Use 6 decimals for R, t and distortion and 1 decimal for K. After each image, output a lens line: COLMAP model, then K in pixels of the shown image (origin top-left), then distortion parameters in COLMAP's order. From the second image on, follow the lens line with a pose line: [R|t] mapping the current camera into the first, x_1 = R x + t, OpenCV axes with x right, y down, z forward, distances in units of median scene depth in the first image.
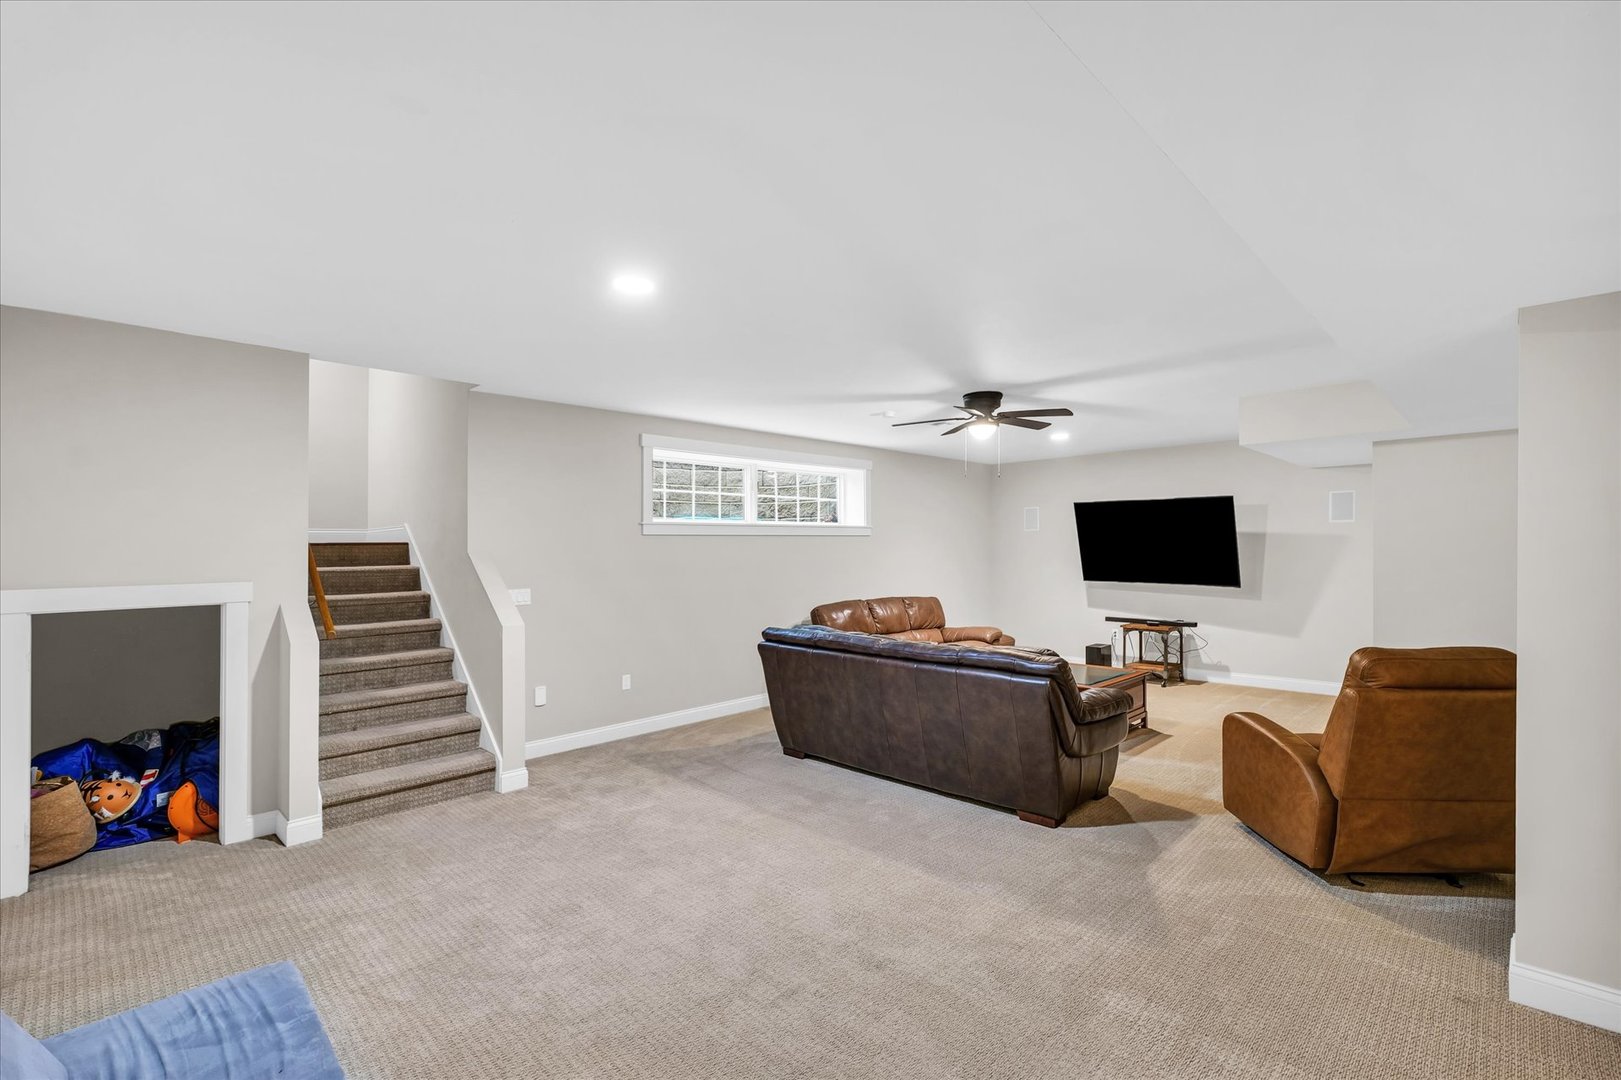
lens RADIAL K [[718.3, 0, 808.3], [0, 718.3, 544.4], [0, 0, 1]] dist [0.000109, -0.000180]
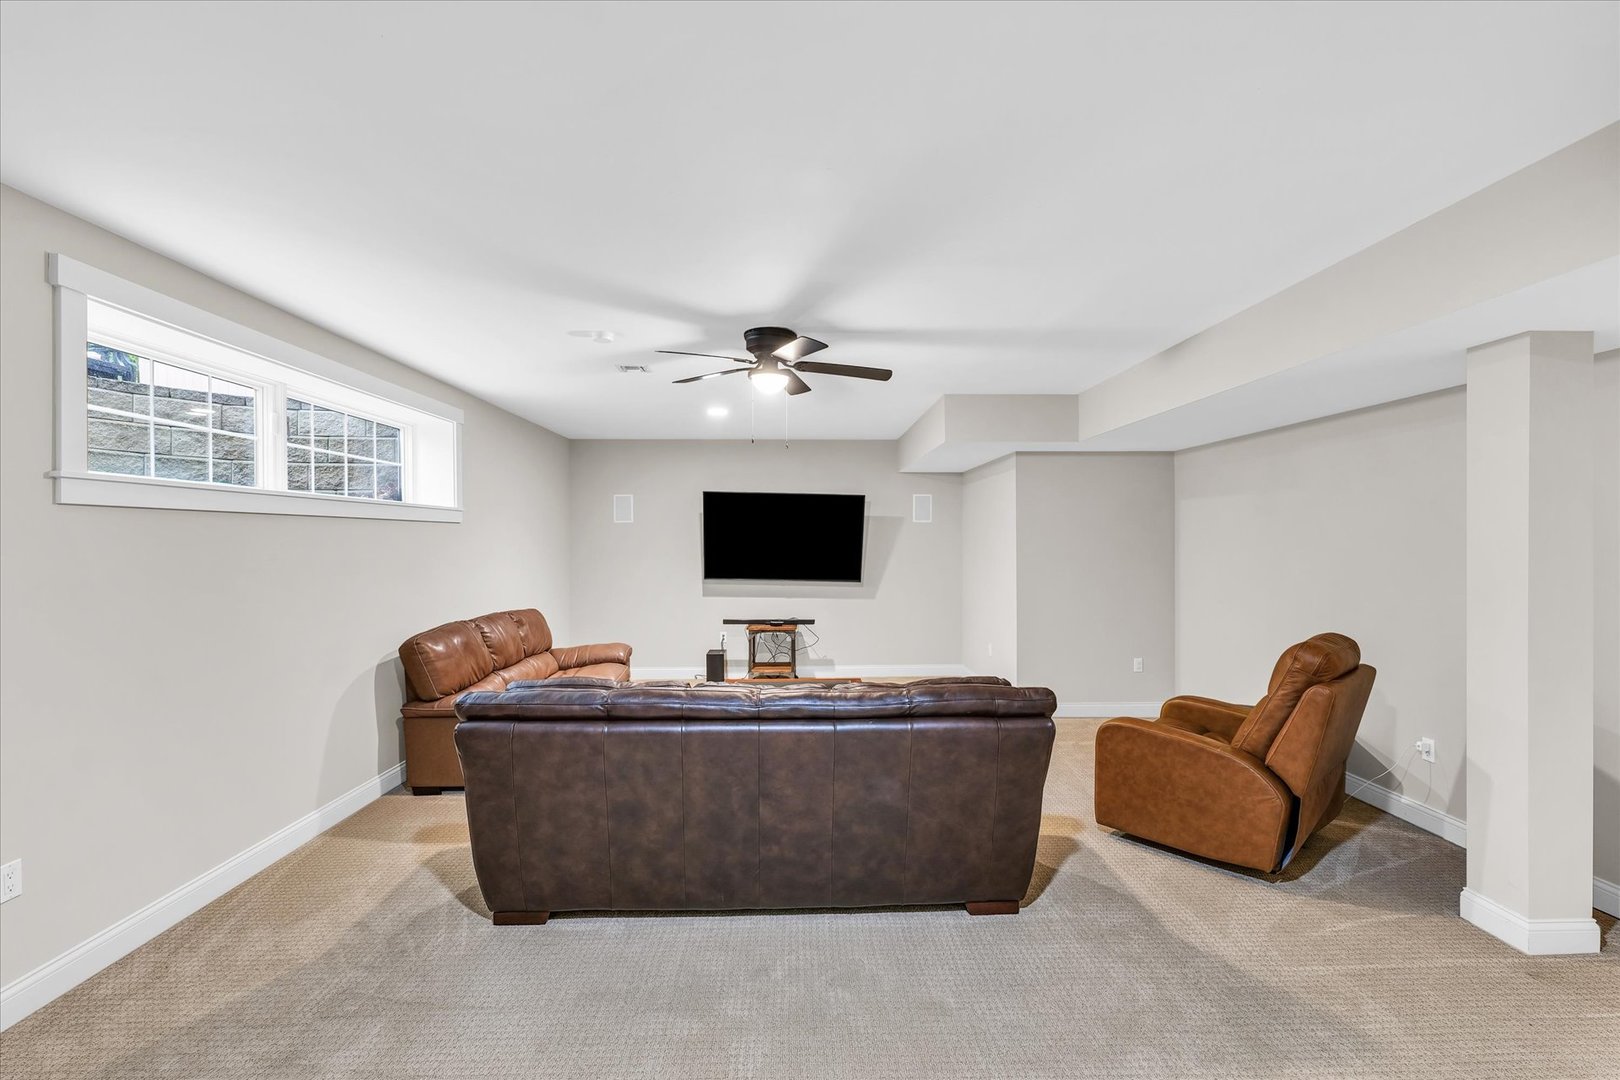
lens RADIAL K [[717.9, 0, 807.8], [0, 717.9, 544.4], [0, 0, 1]] dist [0.000109, -0.000180]
pose [[0.690287, 0.005764, 0.723512, -0.279236], [-0.009984, 0.999949, 0.001558, 0.005974], [-0.723466, -0.008299, 0.690310, 0.497007]]
